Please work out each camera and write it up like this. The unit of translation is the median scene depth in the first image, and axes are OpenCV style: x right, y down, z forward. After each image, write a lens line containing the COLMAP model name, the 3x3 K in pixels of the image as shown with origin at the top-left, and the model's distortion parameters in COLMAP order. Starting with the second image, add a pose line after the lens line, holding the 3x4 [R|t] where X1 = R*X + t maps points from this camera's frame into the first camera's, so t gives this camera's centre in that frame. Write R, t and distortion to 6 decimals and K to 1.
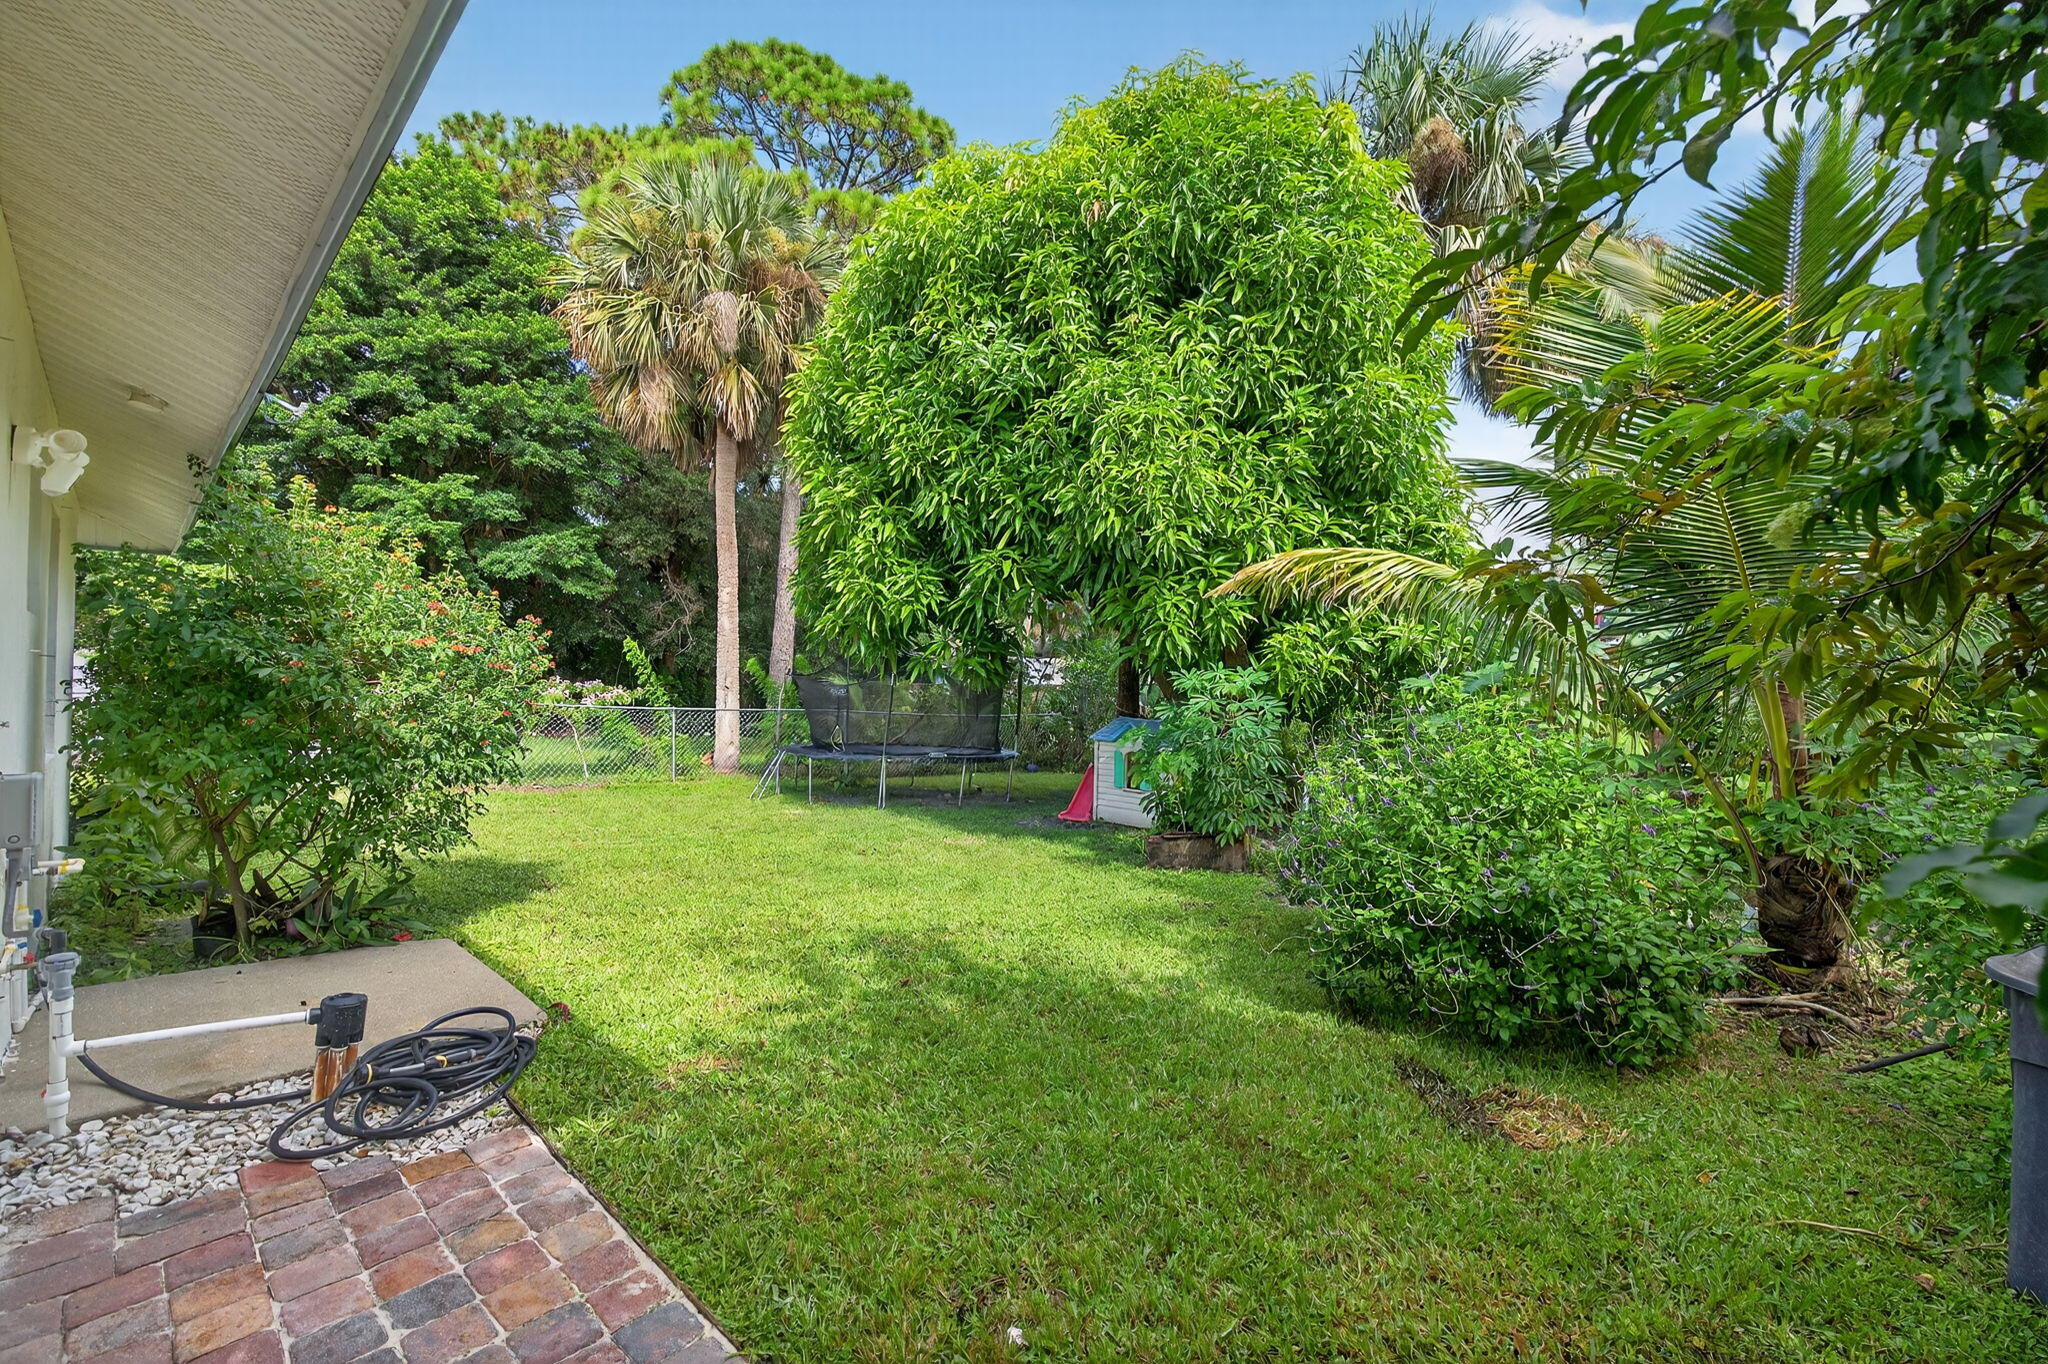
lens RADIAL K [[913.0, 0, 1036.3], [0, 913.0, 676.8], [0, 0, 1]] dist [-0.009101, -0.001371]
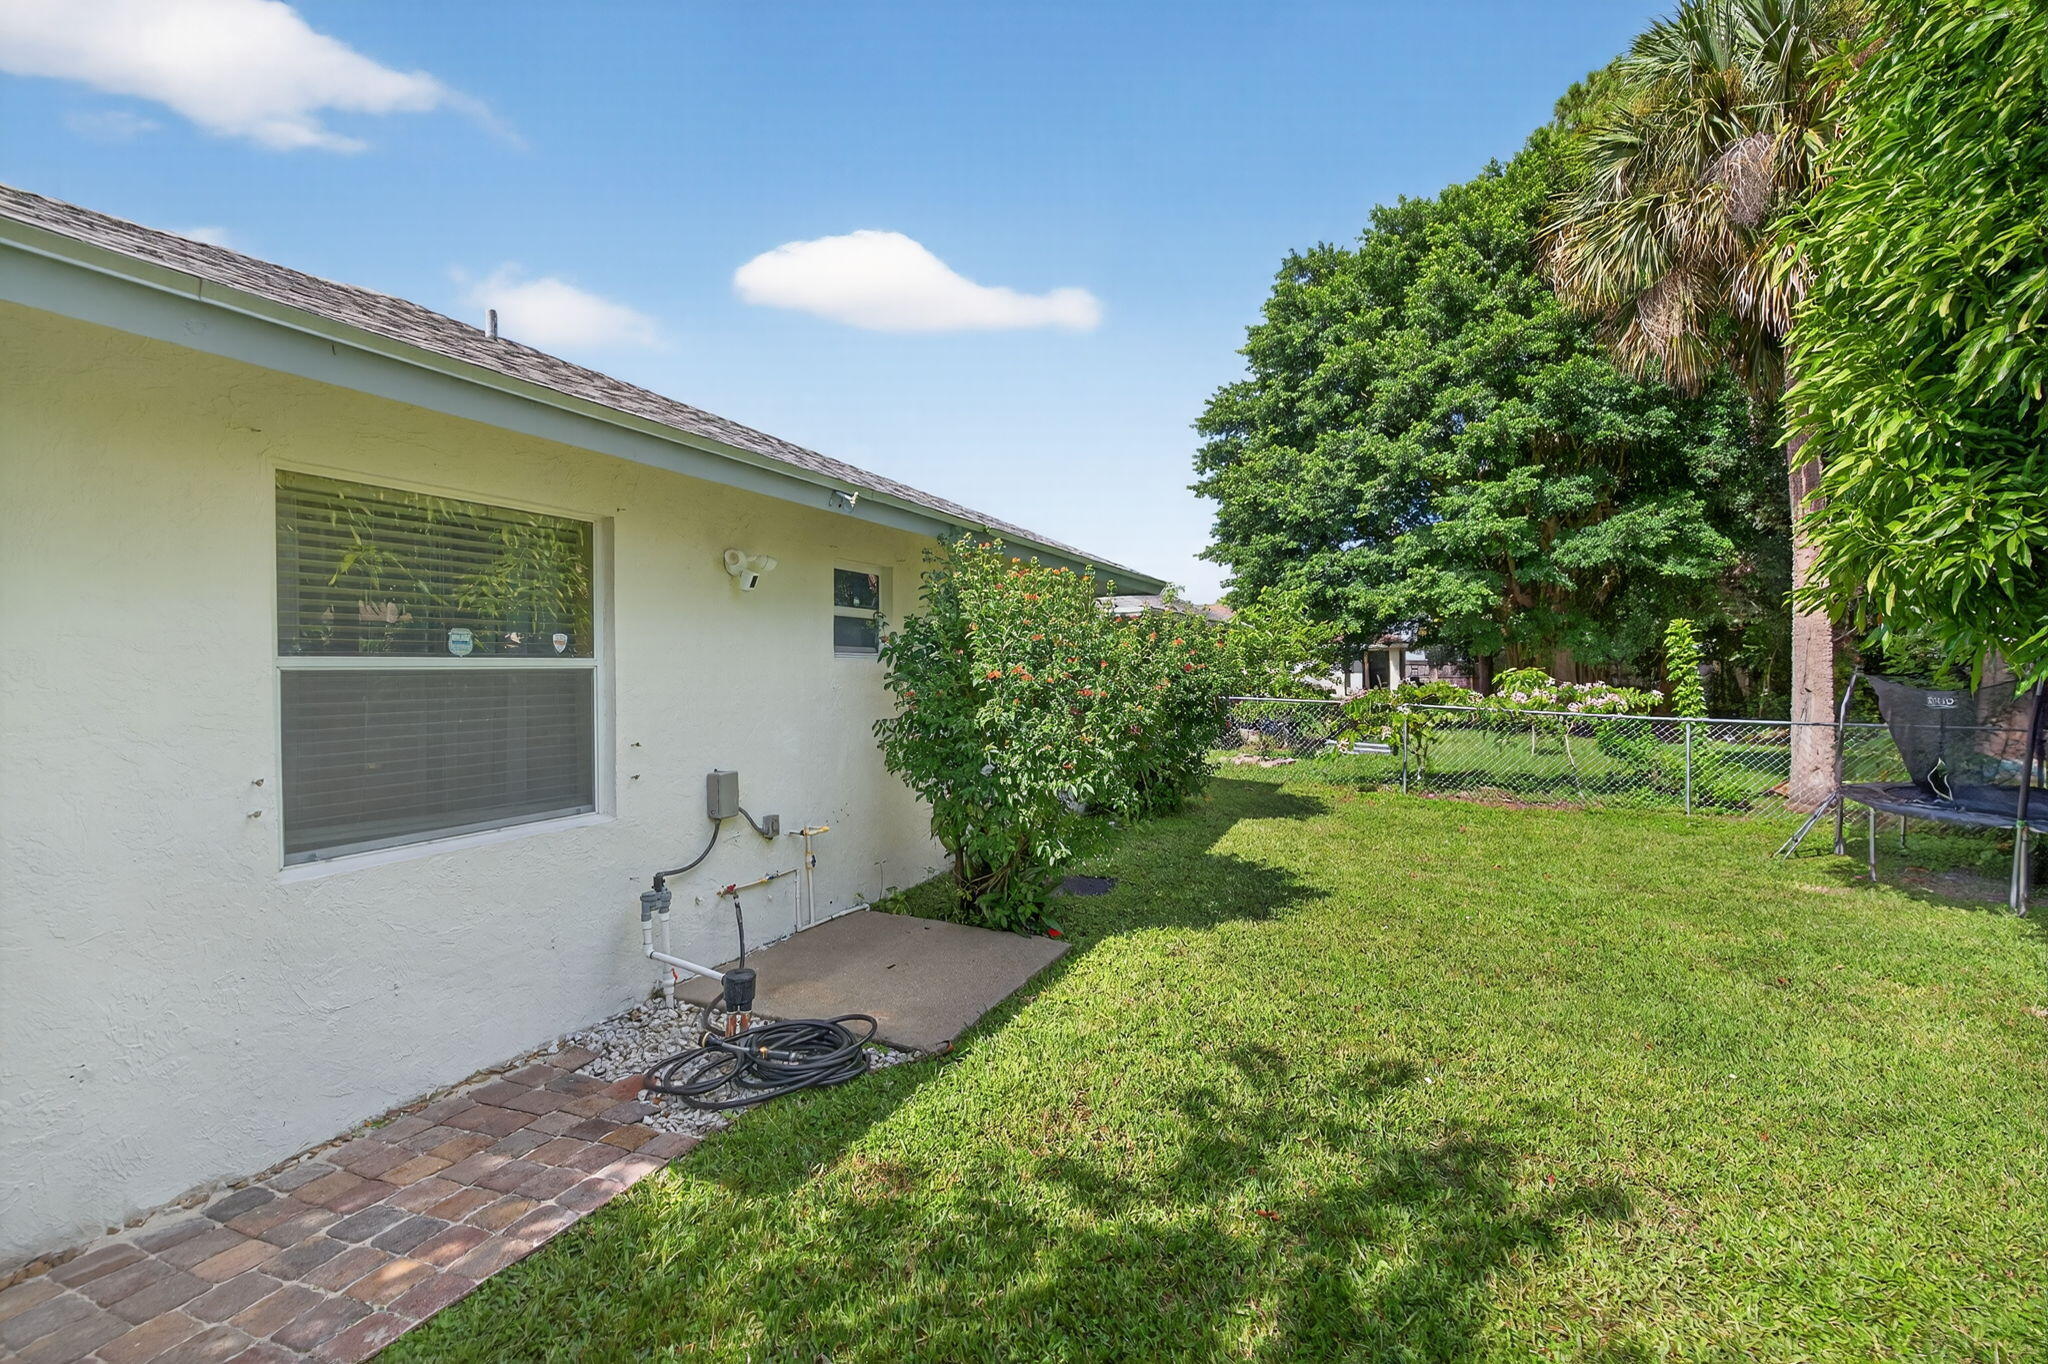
lens RADIAL K [[913.0, 0, 1039.1], [0, 913.0, 681.0], [0, 0, 1]] dist [-0.009101, -0.001371]
pose [[0.350691, -0.002447, -0.936488, 0.095364], [0.019745, 0.999794, 0.004782, -0.008792], [0.936283, -0.020168, 0.350666, 0.165275]]
